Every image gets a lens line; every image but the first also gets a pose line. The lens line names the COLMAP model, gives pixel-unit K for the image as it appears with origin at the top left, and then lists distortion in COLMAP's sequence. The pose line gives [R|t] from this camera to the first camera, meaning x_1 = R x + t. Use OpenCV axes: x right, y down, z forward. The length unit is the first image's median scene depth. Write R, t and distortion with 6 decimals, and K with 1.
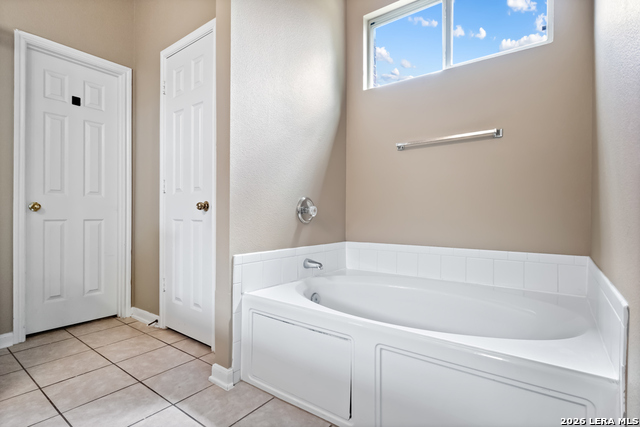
lens RADIAL K [[316.0, 0, 319.4], [0, 316.0, 213.7], [0, 0, 1]] dist [-0.001465, -0.000138]
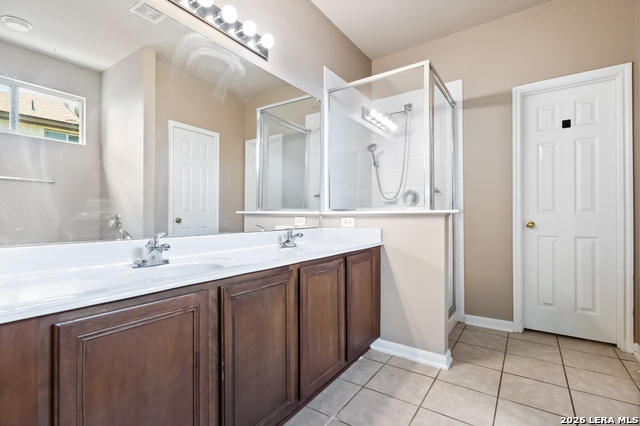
lens RADIAL K [[298.1, 0, 317.1], [0, 298.1, 214.8], [0, 0, 1]] dist [-0.000121, 0.001022]
pose [[0.026661, -0.010582, -0.999589, 0.230615], [0.008237, 0.999912, -0.010366, -0.057287], [0.999611, -0.007957, 0.026746, 0.159794]]
